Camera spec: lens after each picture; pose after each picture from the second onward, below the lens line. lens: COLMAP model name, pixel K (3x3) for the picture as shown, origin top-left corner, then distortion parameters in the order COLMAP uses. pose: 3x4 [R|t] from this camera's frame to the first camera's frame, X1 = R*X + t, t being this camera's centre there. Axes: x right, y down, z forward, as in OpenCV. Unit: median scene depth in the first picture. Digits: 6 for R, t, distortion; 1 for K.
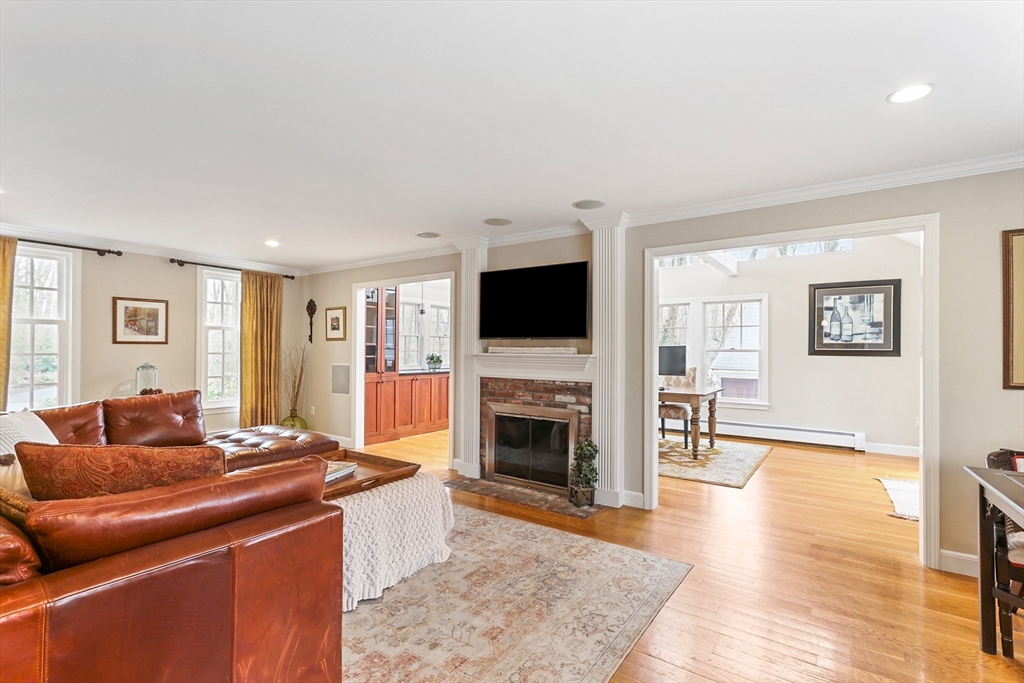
lens RADIAL K [[475.2, 0, 509.8], [0, 475.2, 347.0], [0, 0, 1]] dist [-0.004719, -0.001672]
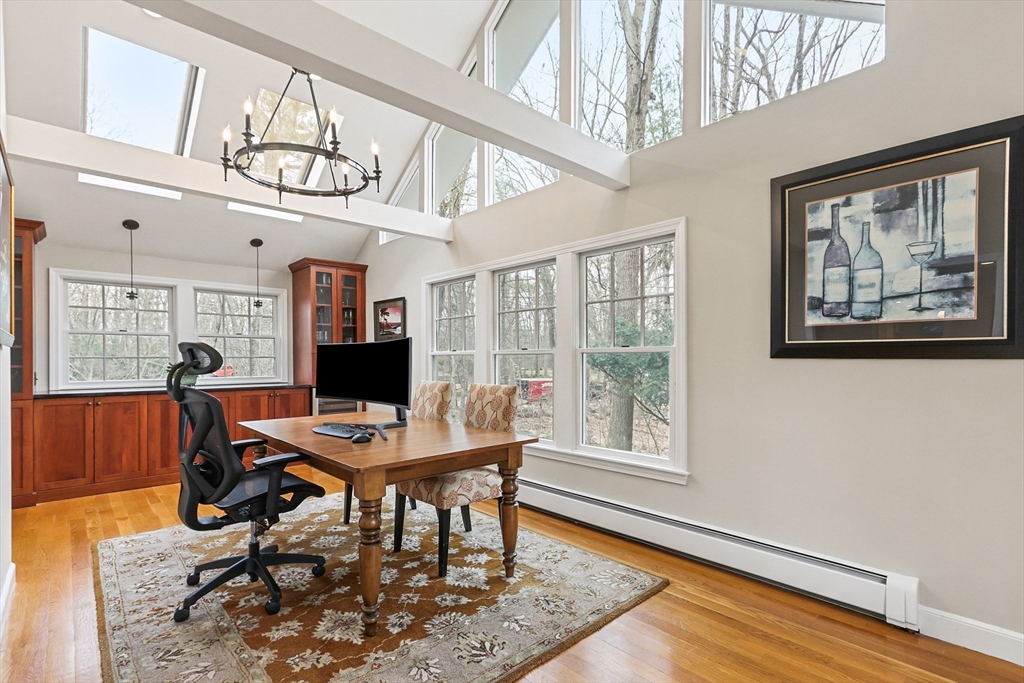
lens RADIAL K [[475.2, 0, 512.0], [0, 475.2, 360.7], [0, 0, 1]] dist [-0.004719, -0.001672]
pose [[0.977472, -0.011433, -0.210753, 0.517762], [0.014394, 0.999818, 0.012523, 0.012031], [0.210572, -0.015275, 0.977459, 0.582248]]
